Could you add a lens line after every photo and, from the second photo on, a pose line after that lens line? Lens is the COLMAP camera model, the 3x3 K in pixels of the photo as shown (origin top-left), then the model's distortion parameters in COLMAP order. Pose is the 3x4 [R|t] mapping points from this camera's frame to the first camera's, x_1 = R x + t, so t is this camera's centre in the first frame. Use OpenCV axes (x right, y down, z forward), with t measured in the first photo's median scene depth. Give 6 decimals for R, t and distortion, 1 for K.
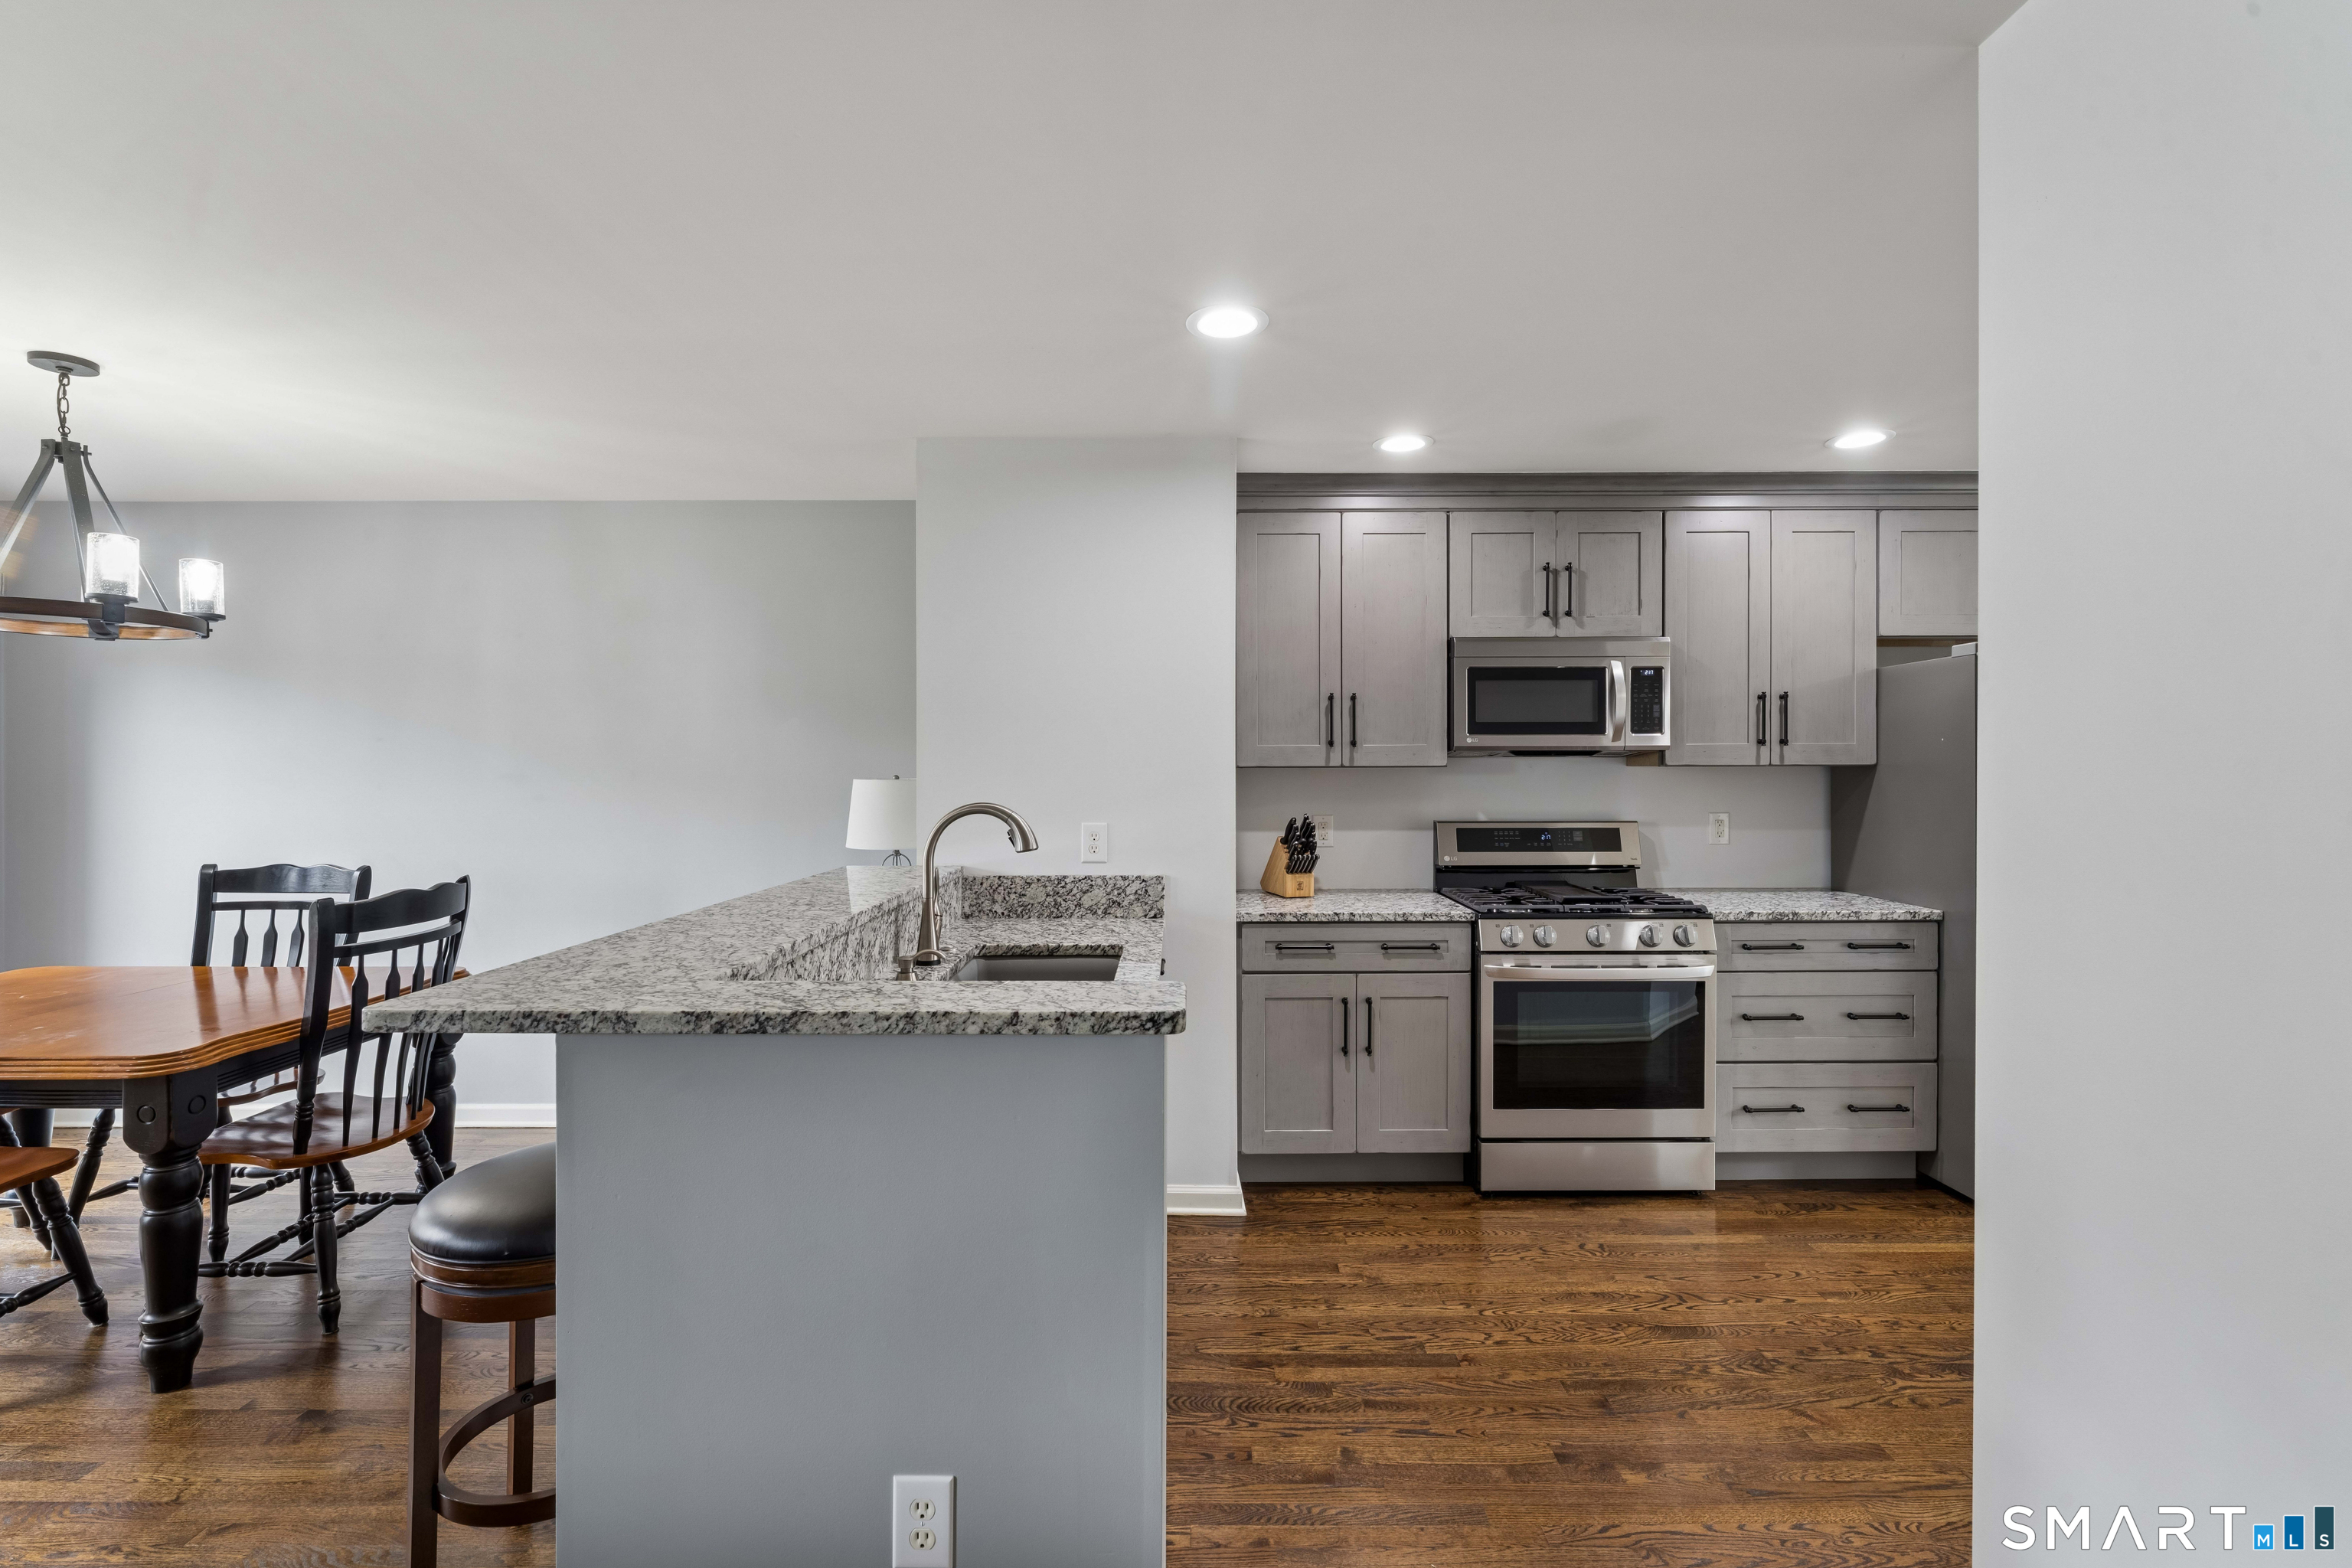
lens RADIAL K [[1051.8, 0, 1181.9], [0, 1051.8, 763.8], [0, 0, 1]] dist [-0.007252, -0.000321]
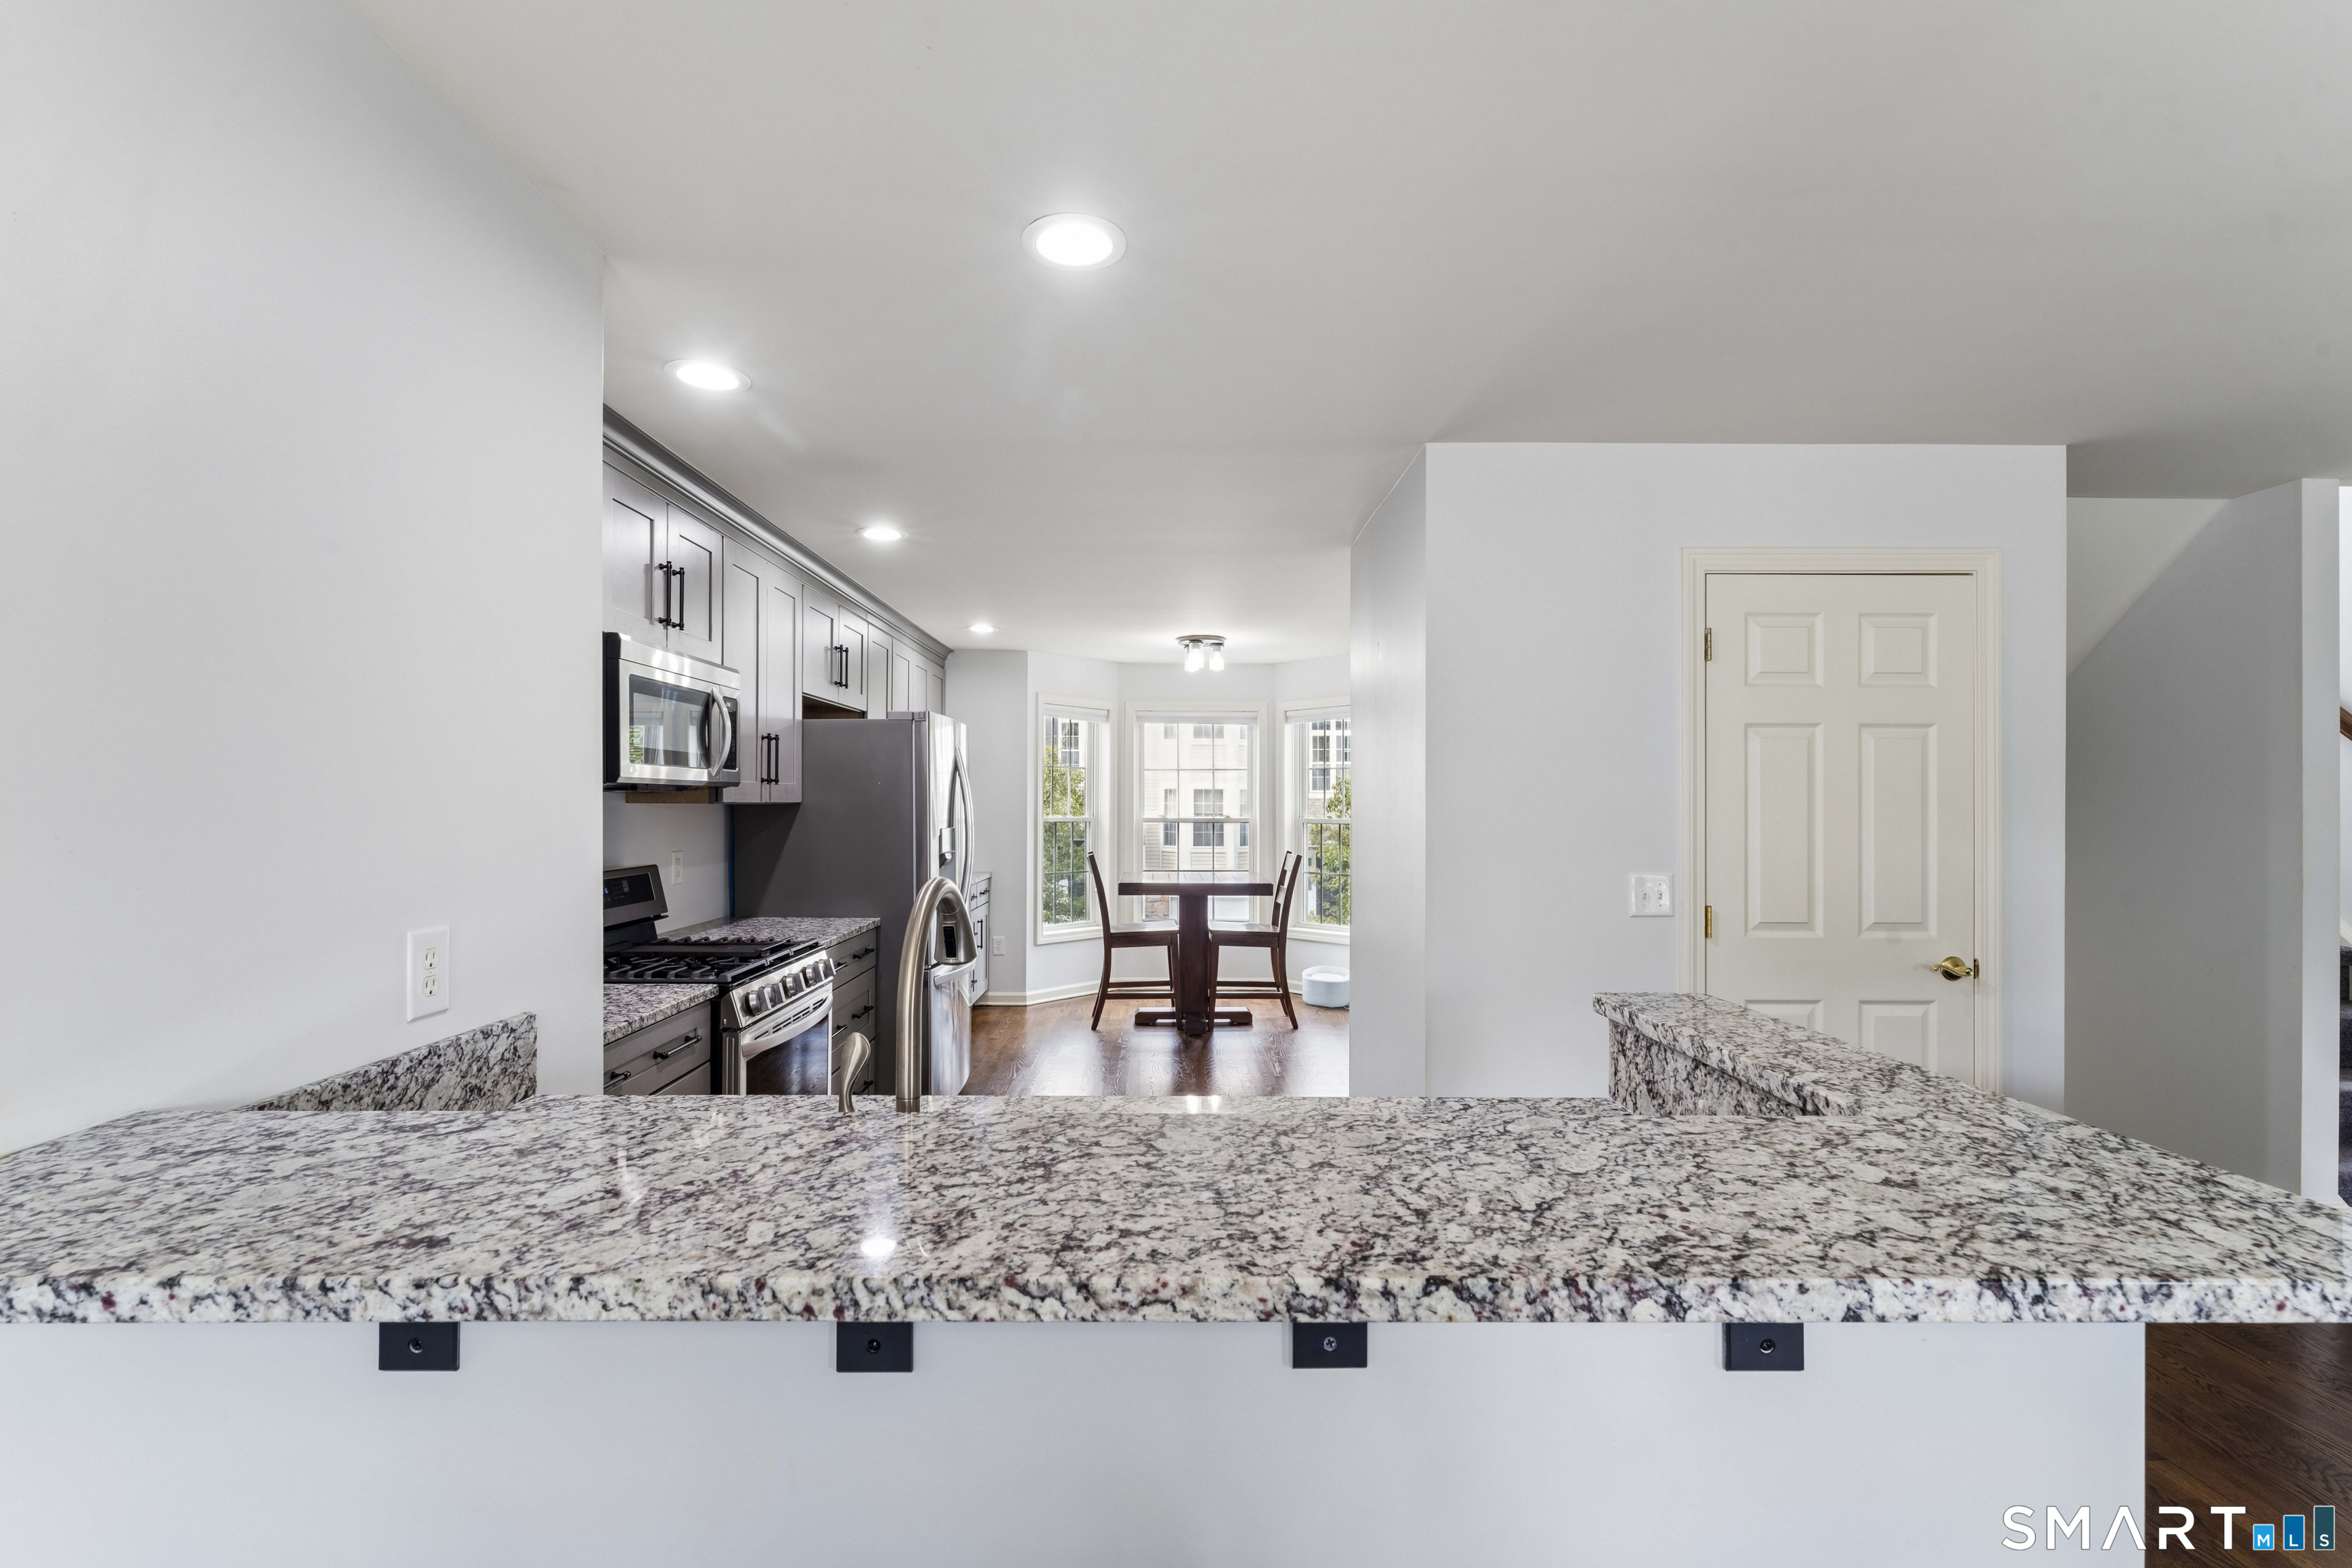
lens RADIAL K [[1019.6, 0, 1172.4], [0, 1019.6, 797.9], [0, 0, 1]] dist [0.002413, 0.000137]
pose [[-0.008346, 0.004147, 0.999957, -0.508386], [-0.007450, 0.999963, -0.004209, -0.001253], [-0.999937, -0.007485, -0.008315, 0.656451]]
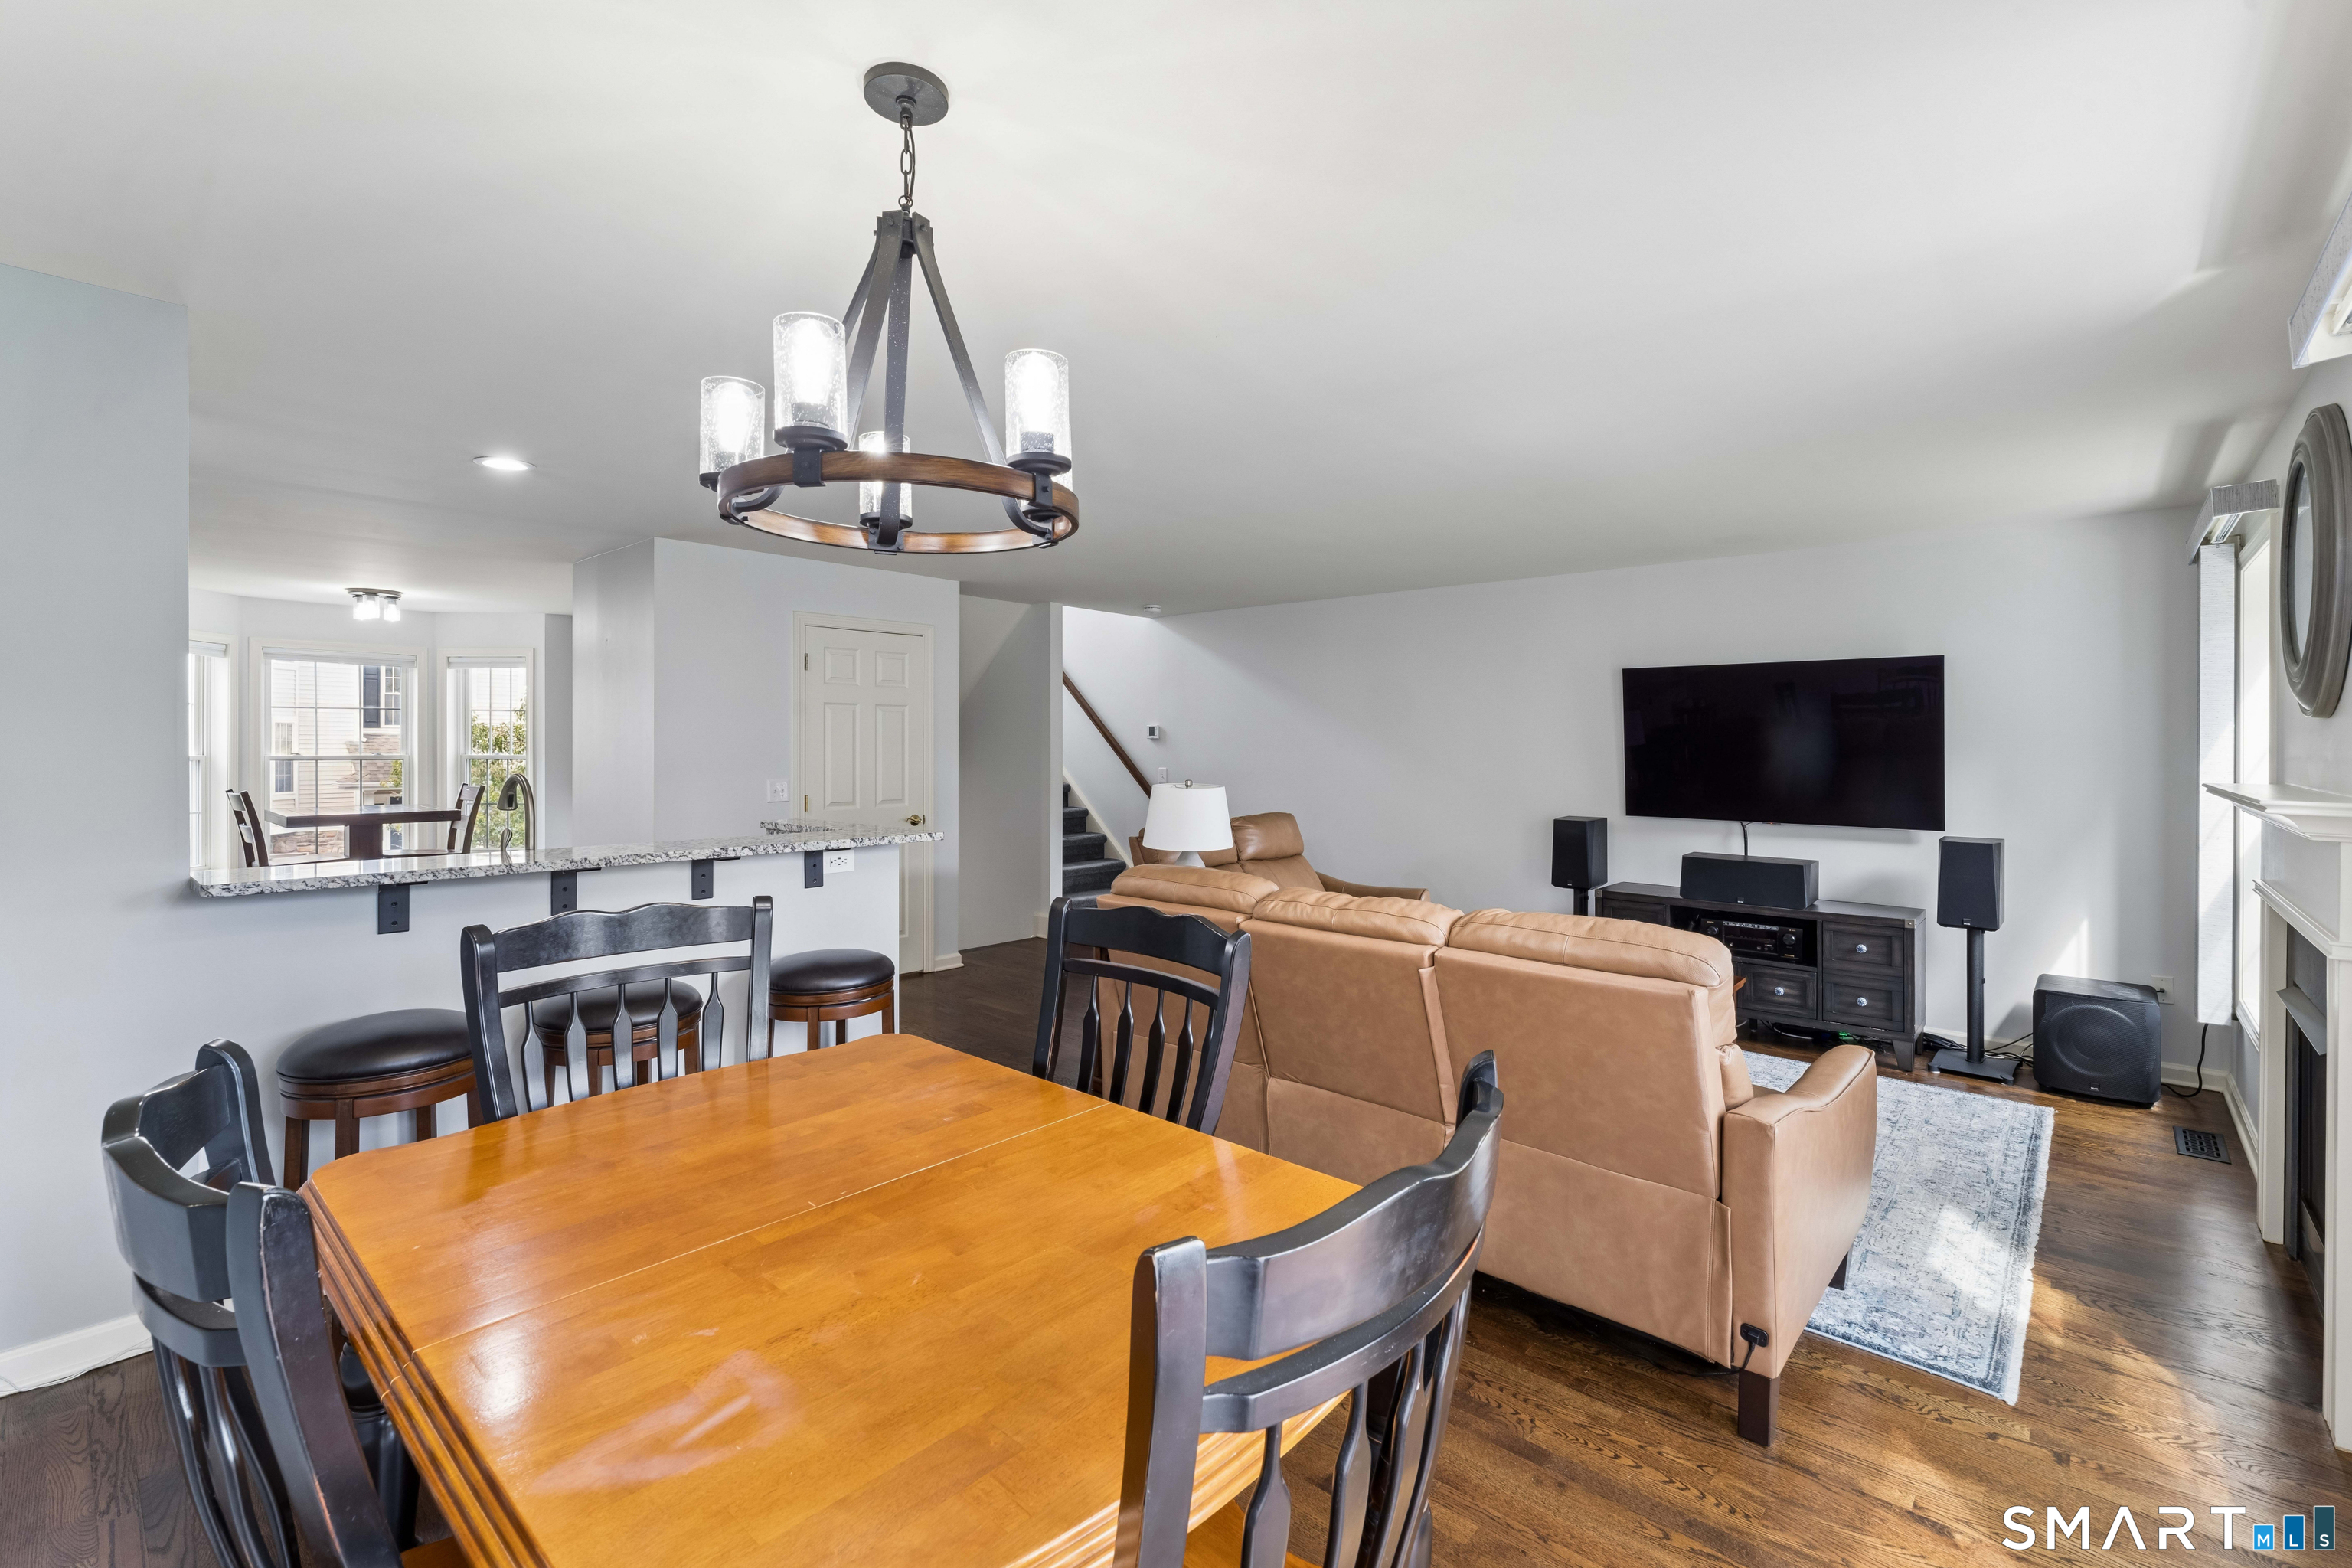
lens RADIAL K [[1019.6, 0, 1180.9], [0, 1019.6, 749.8], [0, 0, 1]] dist [0.002413, 0.000137]
pose [[-0.742304, -0.009232, 0.670000, -1.228634], [-0.008152, 0.999956, 0.004747, -0.004703], [-0.670014, -0.001939, -0.742346, 1.028181]]
